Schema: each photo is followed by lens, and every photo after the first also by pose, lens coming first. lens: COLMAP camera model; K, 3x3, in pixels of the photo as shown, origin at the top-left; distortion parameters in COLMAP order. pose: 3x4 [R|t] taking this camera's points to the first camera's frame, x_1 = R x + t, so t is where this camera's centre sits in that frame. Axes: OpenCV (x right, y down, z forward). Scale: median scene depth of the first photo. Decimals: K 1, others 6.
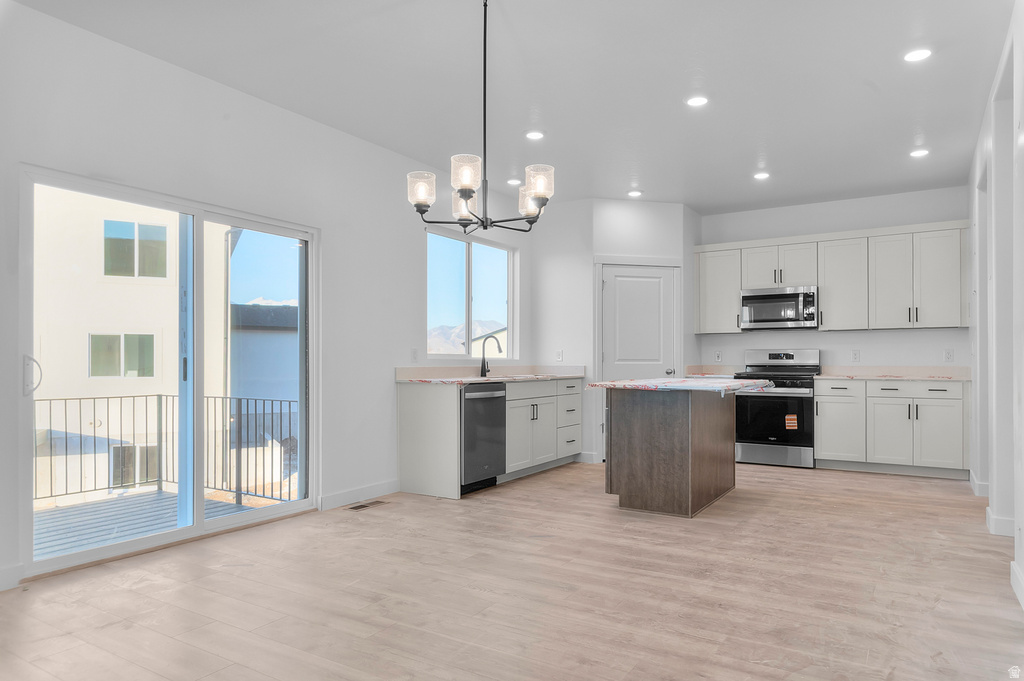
lens RADIAL K [[665.1, 0, 505.2], [0, 665.1, 348.6], [0, 0, 1]] dist [-0.024454, 0.001008]
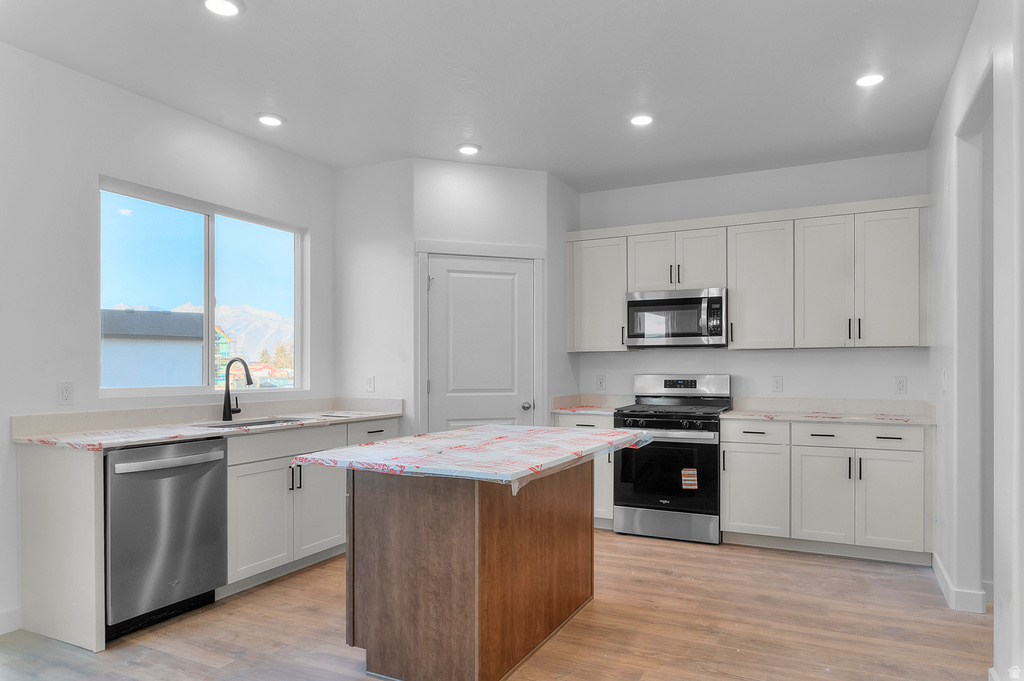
lens RADIAL K [[665.1, 0, 513.5], [0, 665.1, 360.9], [0, 0, 1]] dist [-0.024454, 0.001008]
pose [[0.994707, 0.000620, 0.102745, 0.175870], [-0.001133, 0.999987, 0.004937, -0.019382], [-0.102741, -0.005028, 0.994695, 0.320762]]
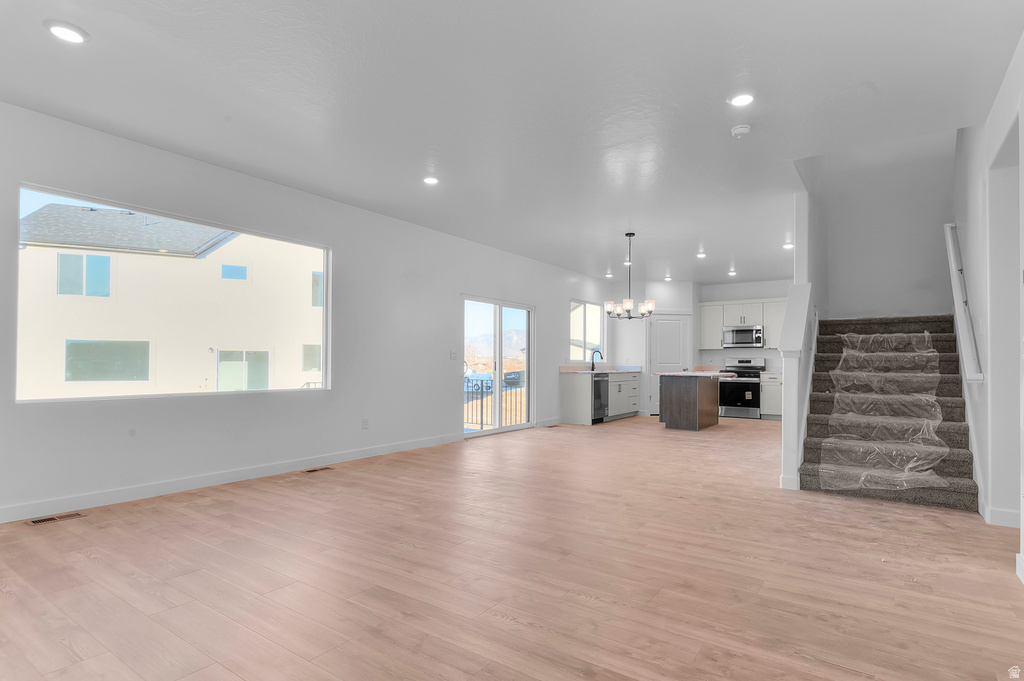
lens RADIAL K [[533.6, 0, 519.8], [0, 533.6, 349.5], [0, 0, 1]] dist [0.003814, 0.002019]
pose [[0.999199, 0.004674, -0.039736, -0.187820], [-0.004937, 0.999967, -0.006513, -0.011480], [0.039705, 0.006704, 0.999189, -0.624616]]
